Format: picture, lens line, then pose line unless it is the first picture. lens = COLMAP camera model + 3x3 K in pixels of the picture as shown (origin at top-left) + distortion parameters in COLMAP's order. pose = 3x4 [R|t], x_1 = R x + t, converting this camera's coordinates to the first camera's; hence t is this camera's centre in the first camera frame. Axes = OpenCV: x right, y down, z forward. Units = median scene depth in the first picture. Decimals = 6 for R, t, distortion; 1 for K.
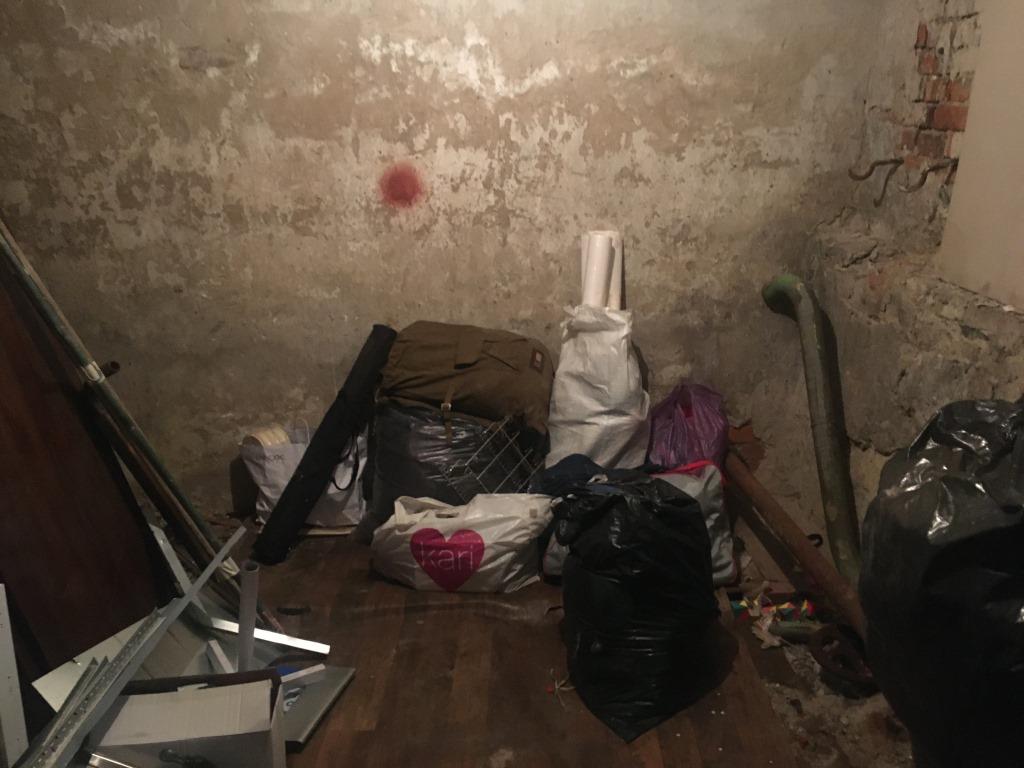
lens RADIAL K [[880.8, 0, 513.7], [0, 880.8, 387.0], [0, 0, 1]] dist [0.090853, -0.106313]
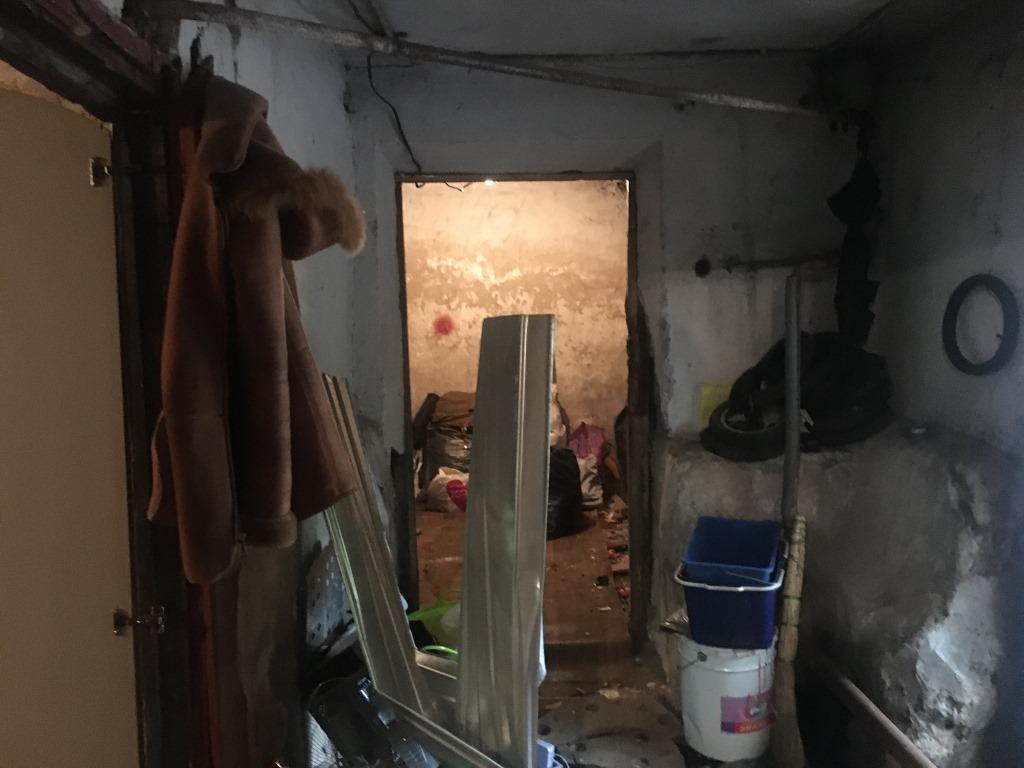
lens RADIAL K [[880.8, 0, 512.1], [0, 880.8, 380.5], [0, 0, 1]] dist [0.090853, -0.106313]
pose [[0.999937, 0.003832, -0.010530, 0.052733], [-0.005943, 0.978004, -0.208503, 0.323059], [0.009499, 0.208553, 0.977965, -0.968419]]
